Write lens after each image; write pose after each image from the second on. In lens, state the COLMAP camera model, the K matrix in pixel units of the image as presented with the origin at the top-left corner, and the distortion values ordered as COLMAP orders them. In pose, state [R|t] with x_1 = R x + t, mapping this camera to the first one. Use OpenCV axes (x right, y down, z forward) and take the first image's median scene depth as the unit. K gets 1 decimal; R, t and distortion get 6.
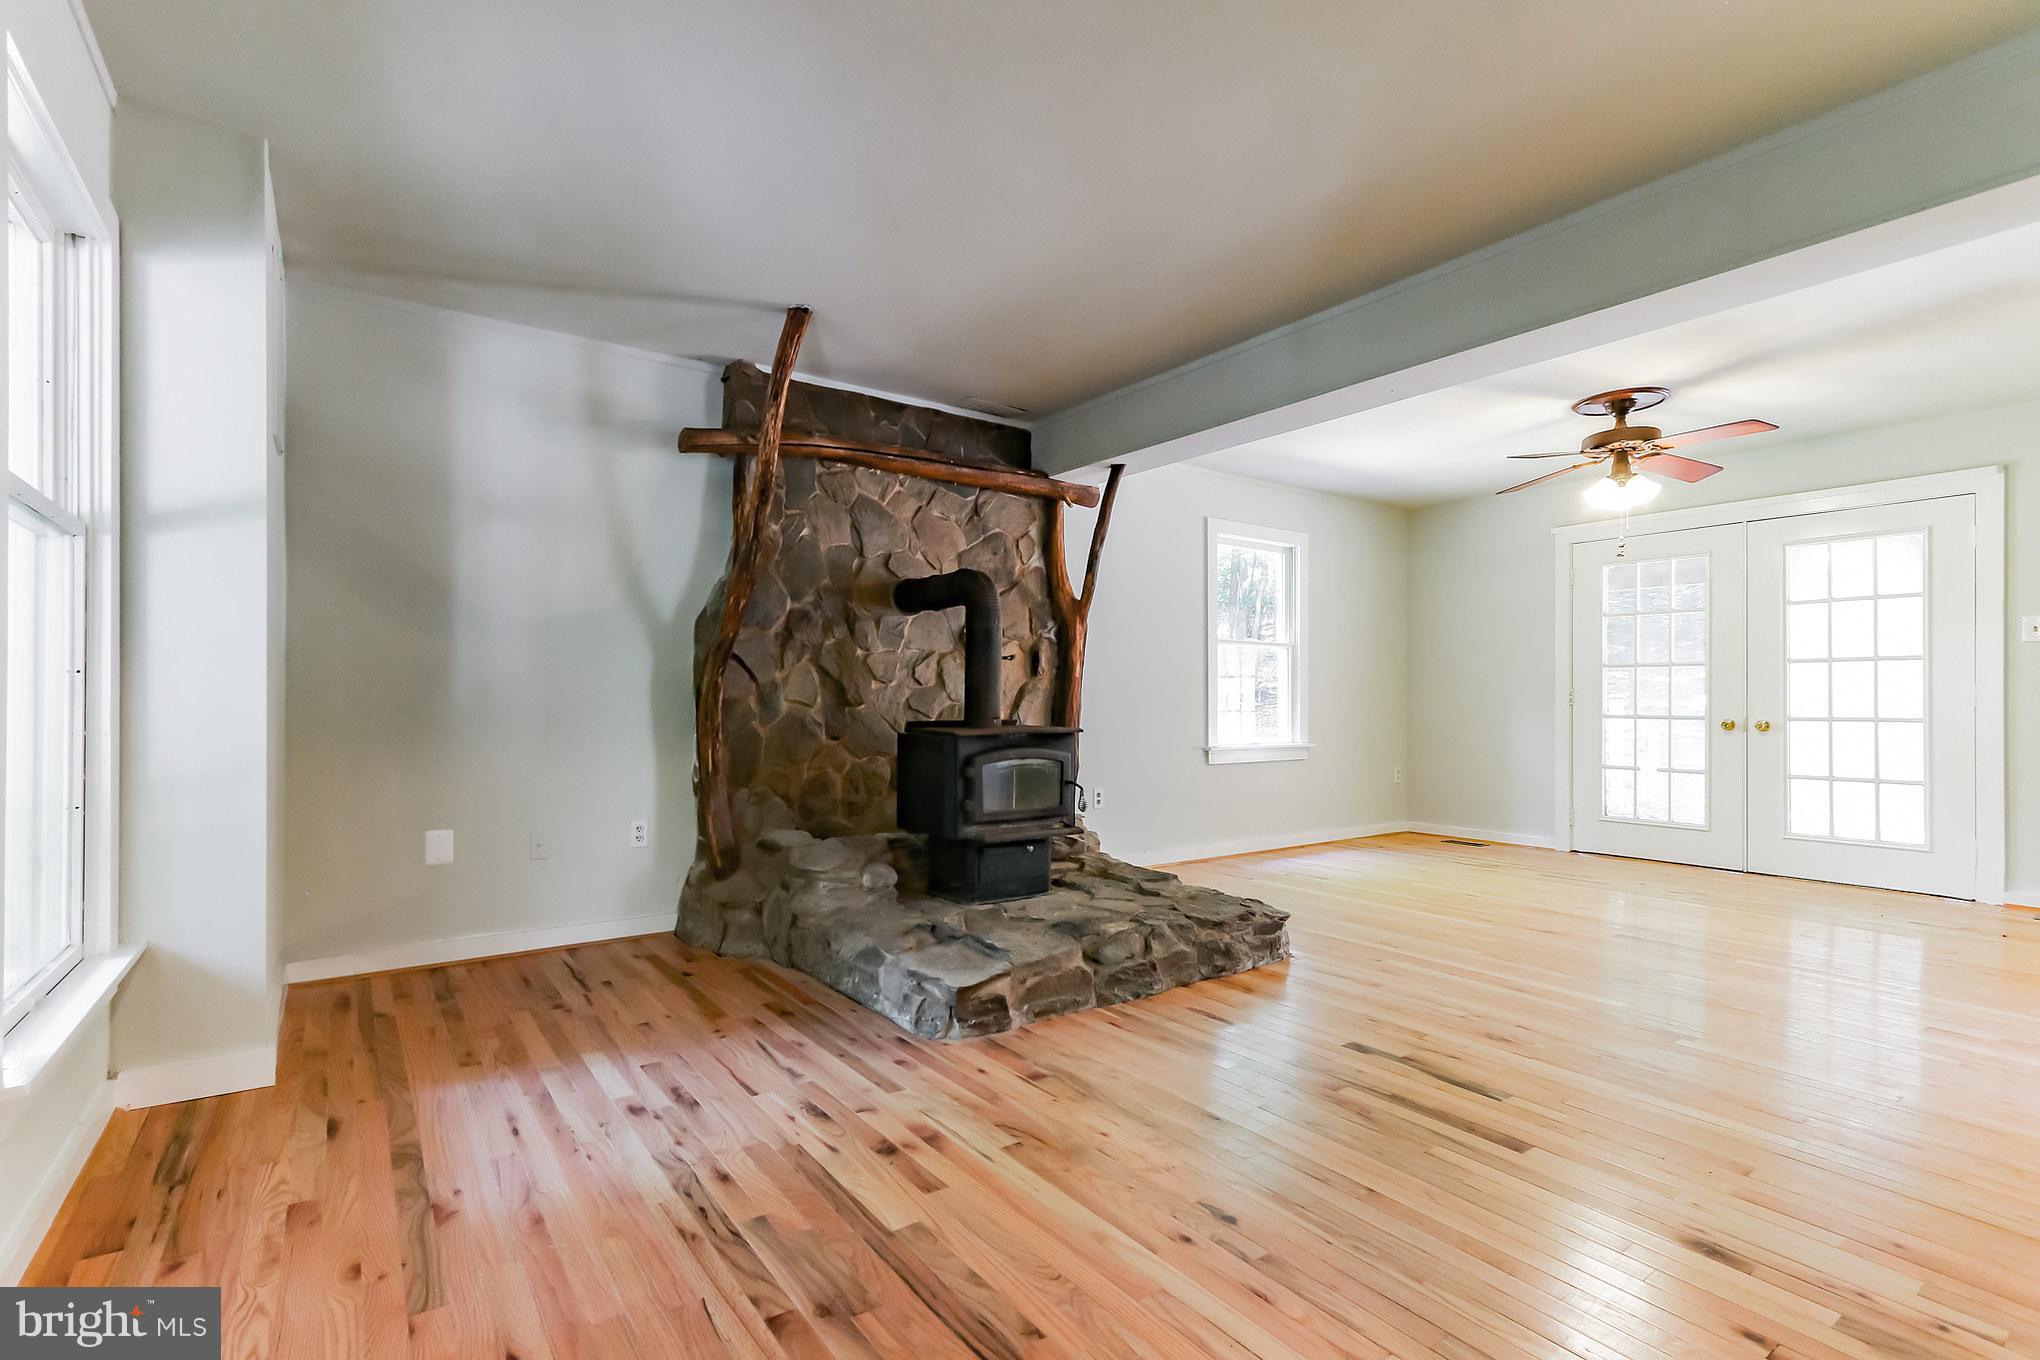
lens RADIAL K [[954.4, 0, 962.4], [0, 954.4, 698.0], [0, 0, 1]] dist [-0.000253, 0.000072]
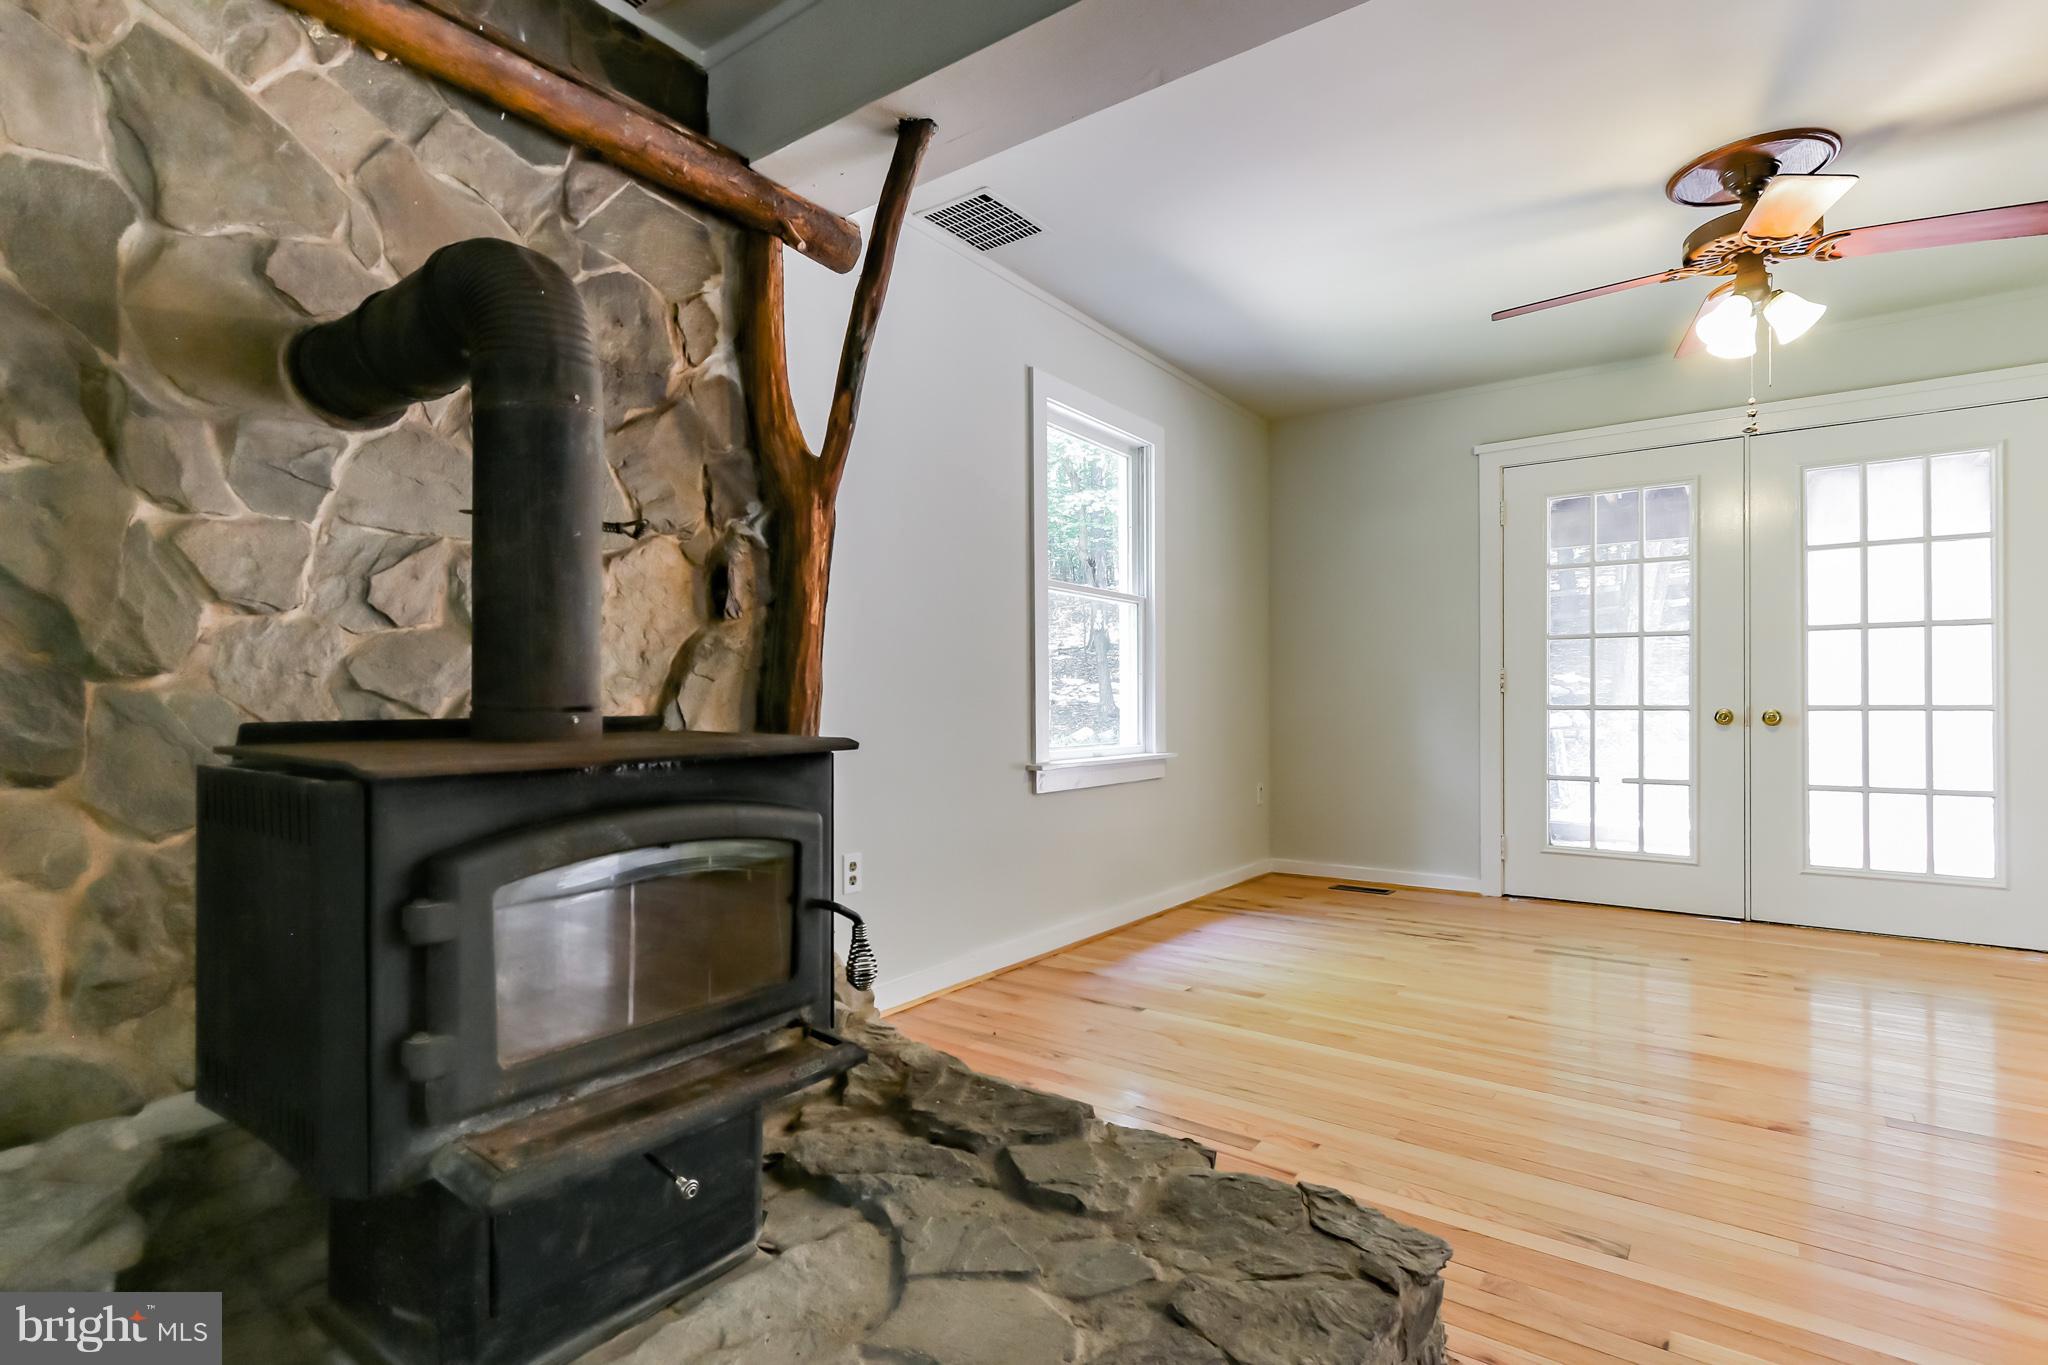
lens RADIAL K [[986.5, 0, 1026.0], [0, 986.5, 703.0], [0, 0, 1]] dist [0.001145, 0.000561]
pose [[0.933932, -0.003353, 0.357434, 0.047486], [0.002449, 0.999993, 0.002981, 0.015314], [-0.357442, -0.001909, 0.933934, 0.543768]]
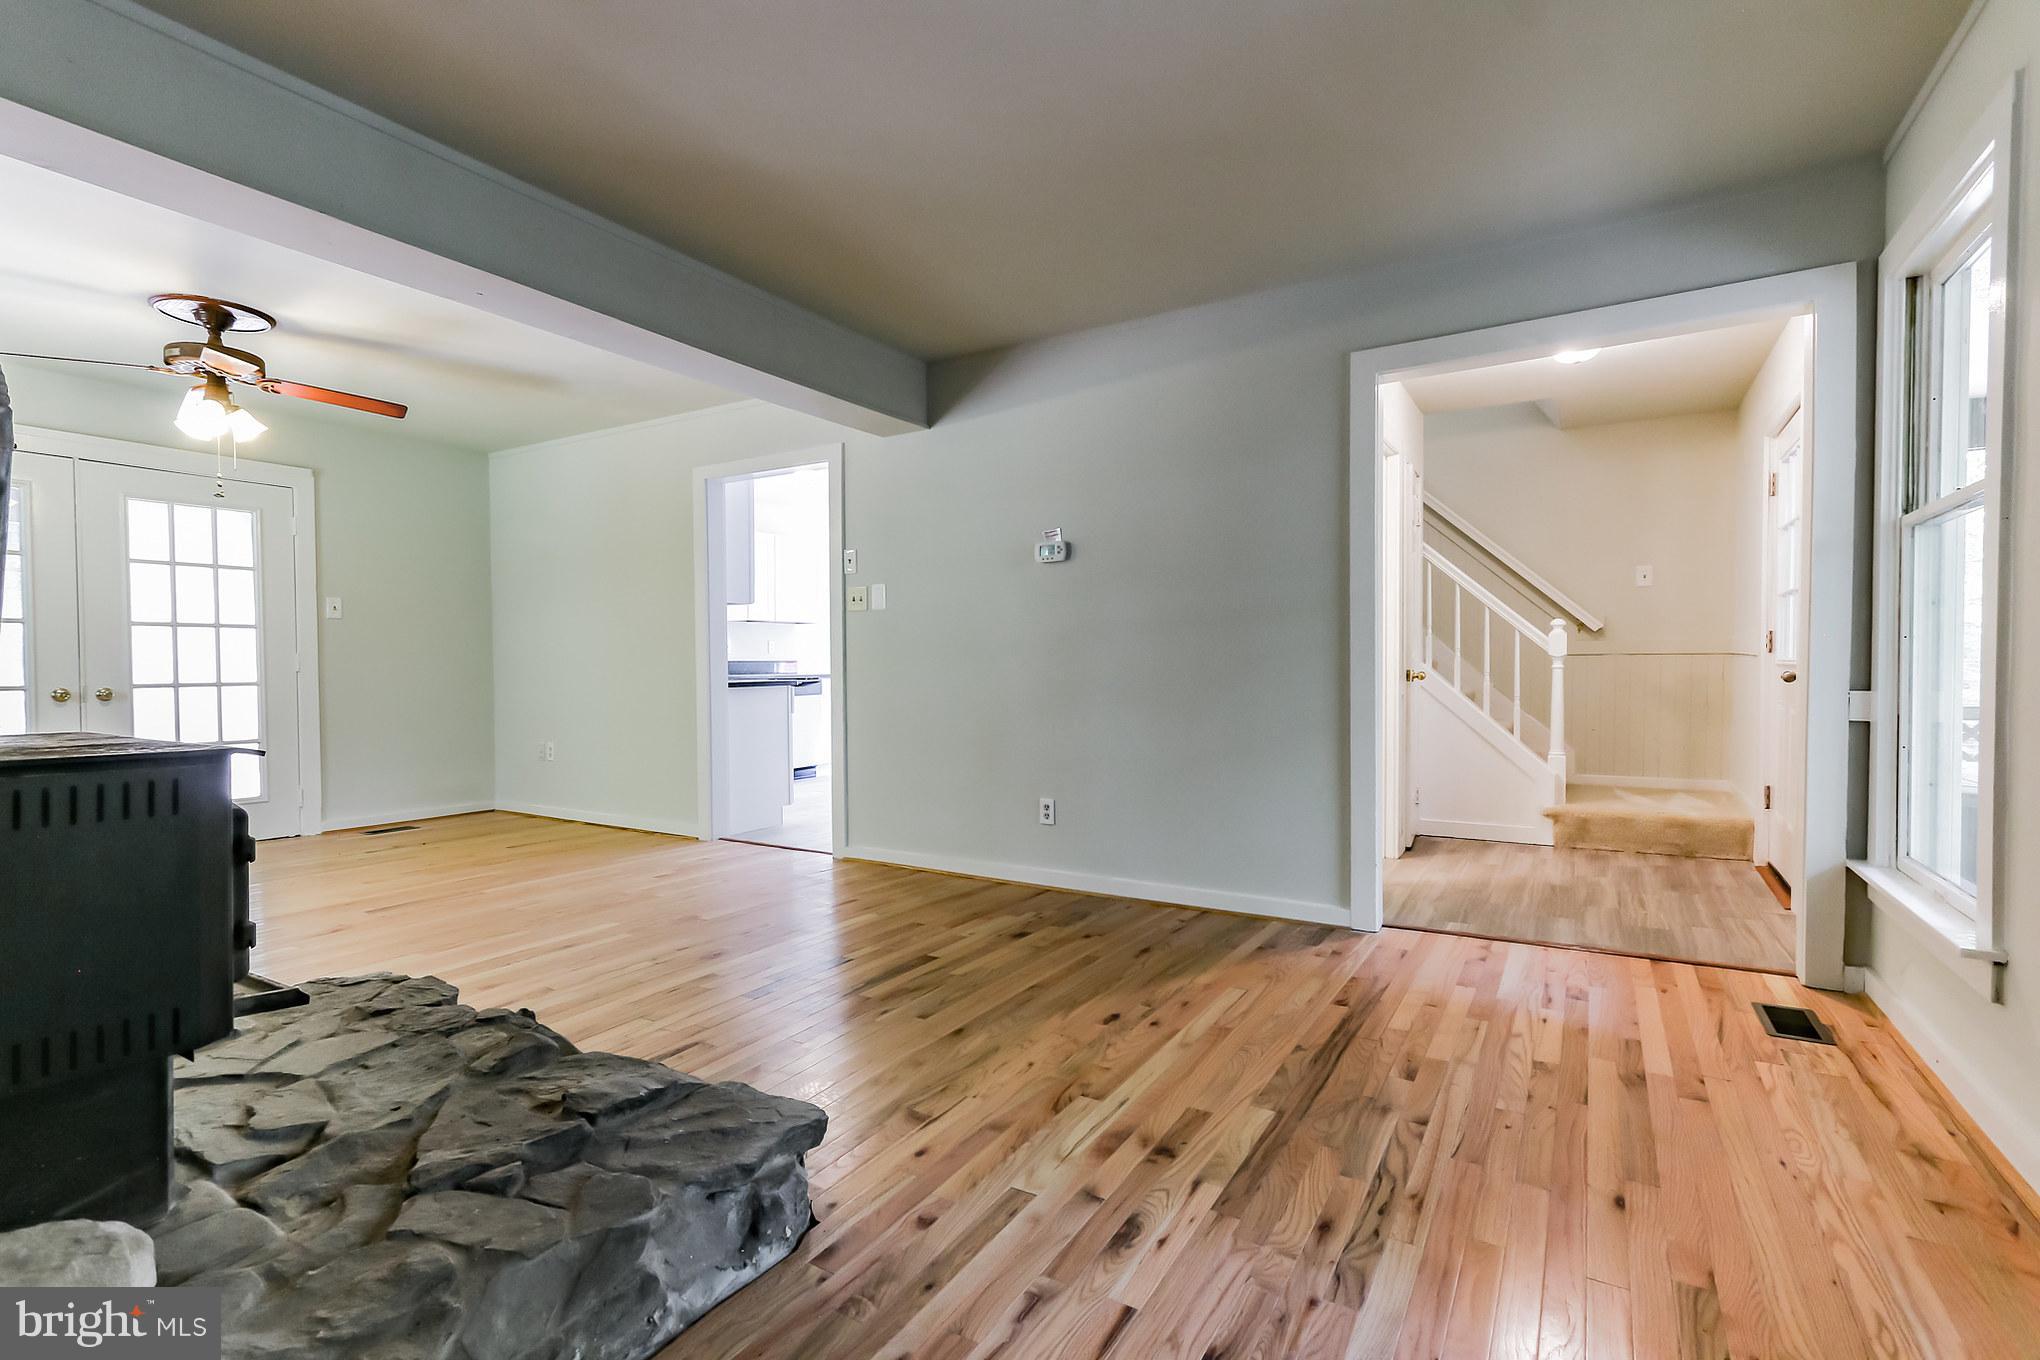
lens RADIAL K [[965.9, 0, 1018.8], [0, 965.9, 697.2], [0, 0, 1]] dist [0.003109, 0.000356]
pose [[-0.444787, -0.030310, 0.895124, -0.376773], [0.000441, 0.999420, 0.034061, 0.000817], [-0.895636, 0.015544, -0.444515, 0.689146]]
